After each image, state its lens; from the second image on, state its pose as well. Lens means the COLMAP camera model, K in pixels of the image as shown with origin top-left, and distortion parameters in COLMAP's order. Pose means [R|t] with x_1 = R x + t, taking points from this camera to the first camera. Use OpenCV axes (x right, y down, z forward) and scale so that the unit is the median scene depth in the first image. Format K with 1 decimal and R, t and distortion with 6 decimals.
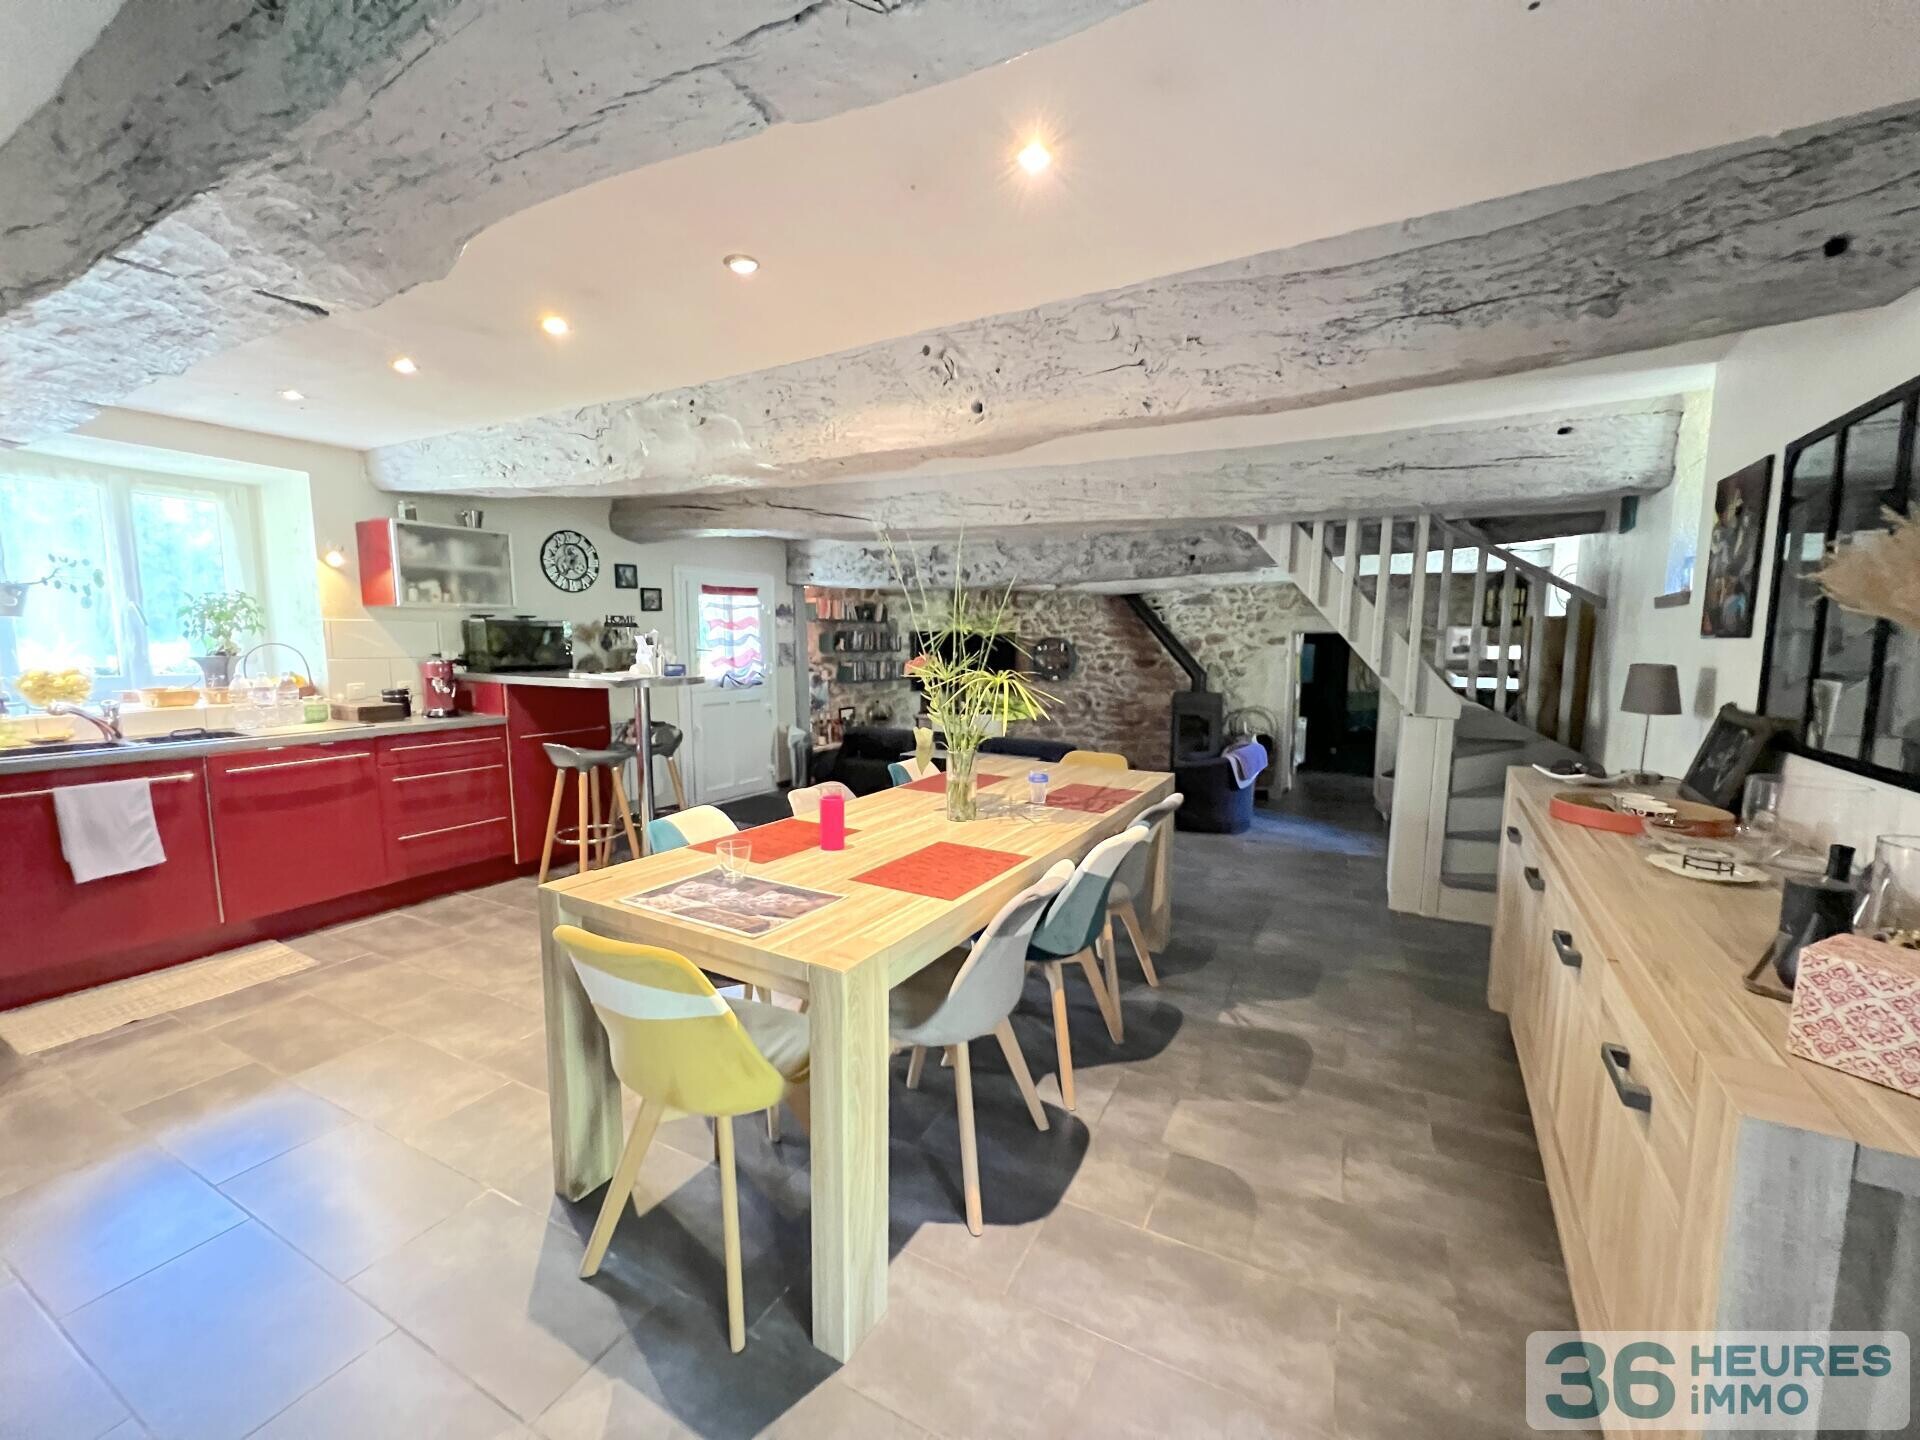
lens RADIAL K [[760.9, 0, 961.1], [0, 760.9, 719.3], [0, 0, 1]] dist [-0.001953, -0.000188]
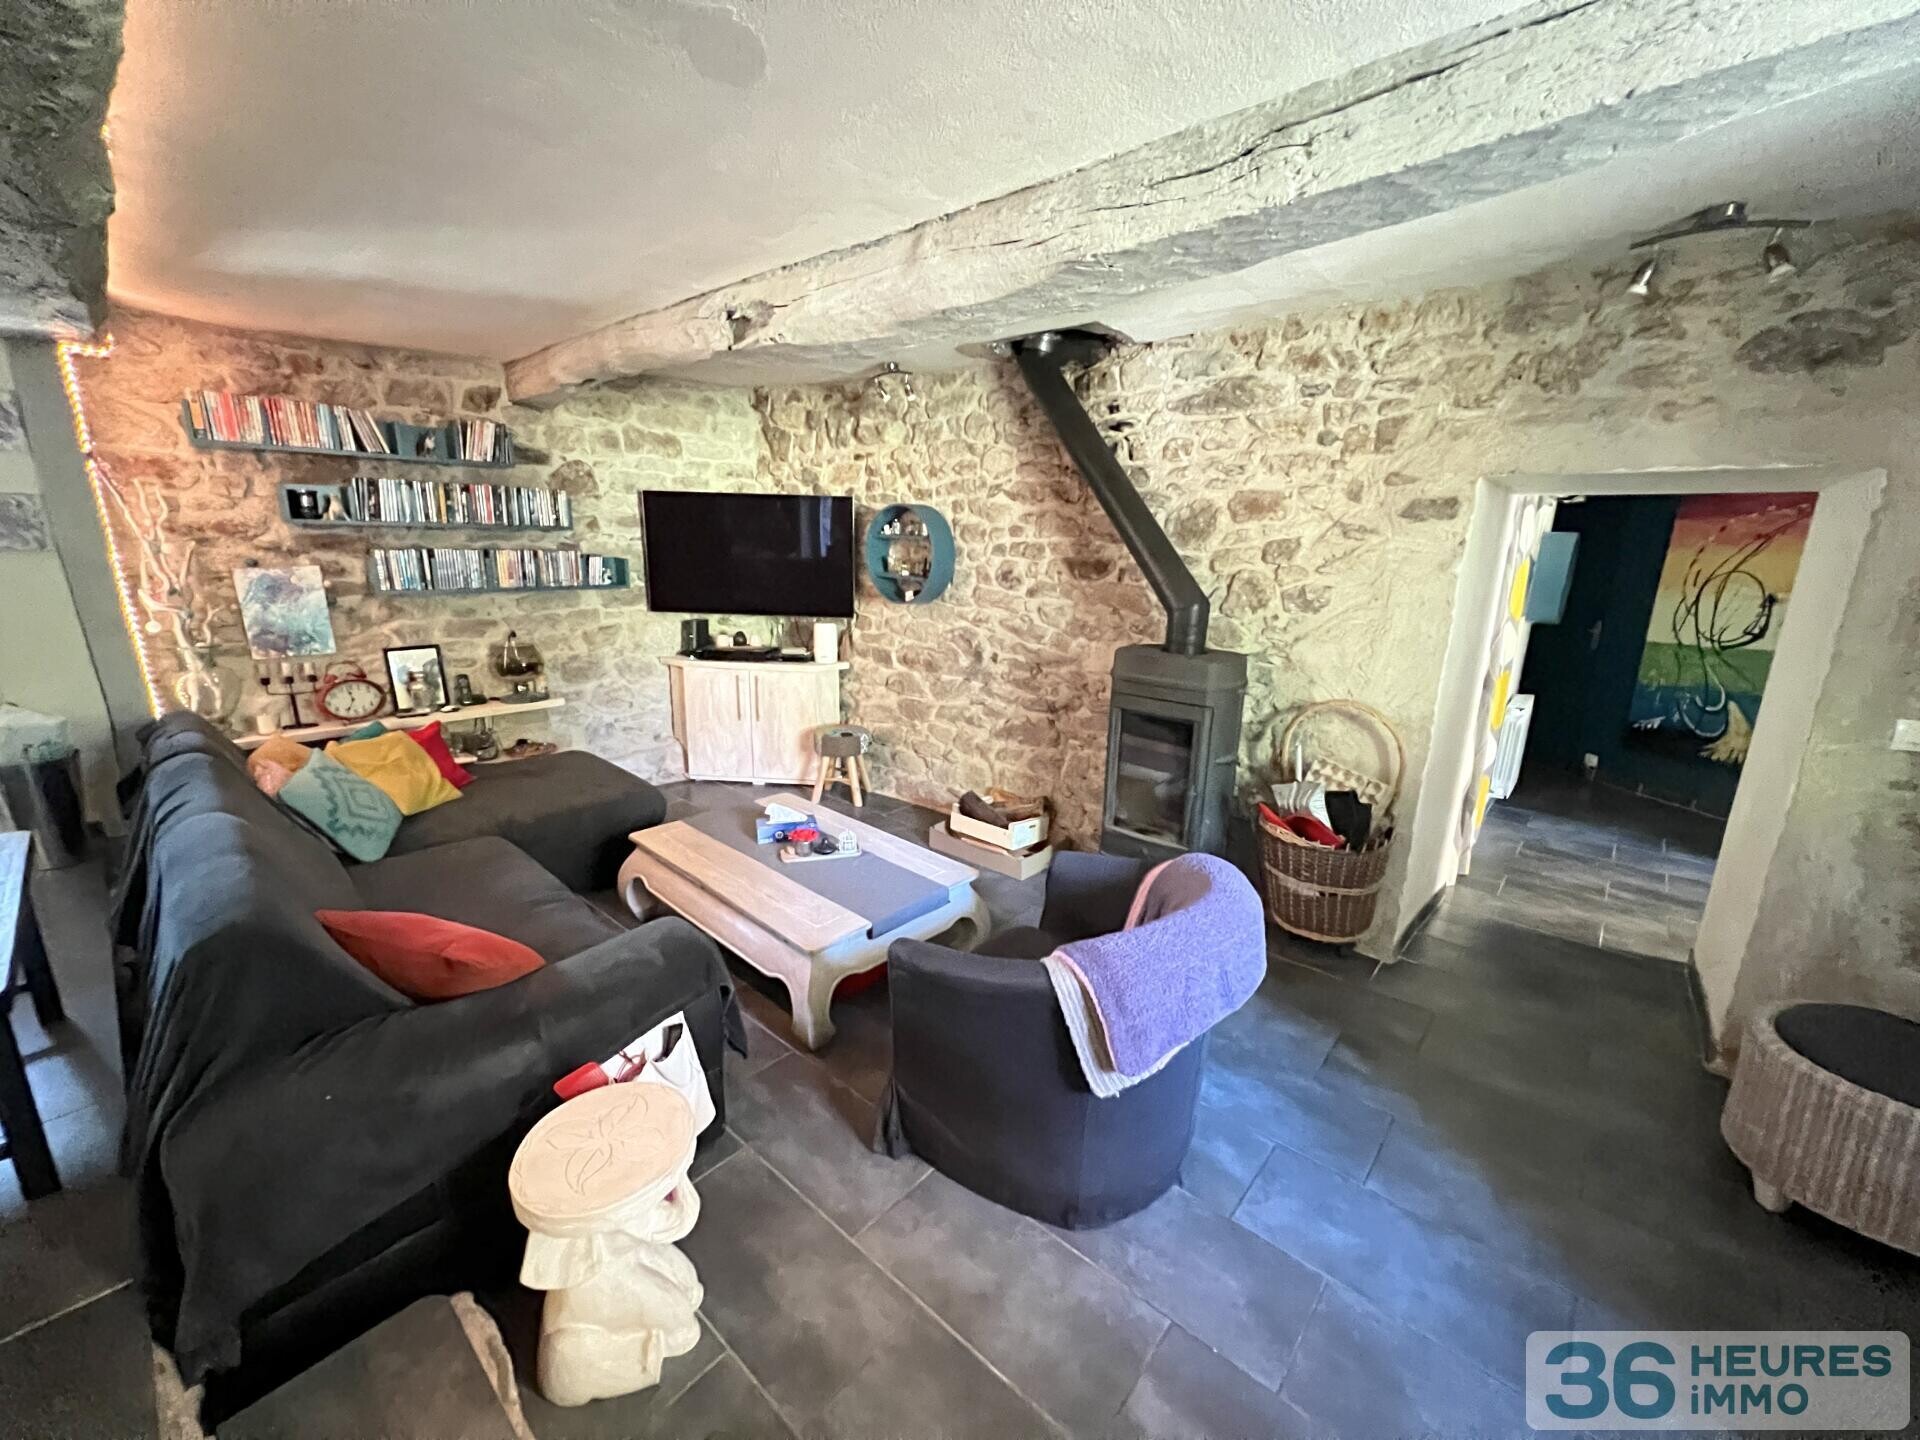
lens RADIAL K [[760.9, 0, 961.2], [0, 760.9, 723.3], [0, 0, 1]] dist [-0.001953, -0.000188]
pose [[0.968661, 0.073495, -0.237263, 0.277160], [-0.040502, 0.989173, 0.141051, -0.045211], [0.245061, -0.127021, 0.961151, 0.569351]]
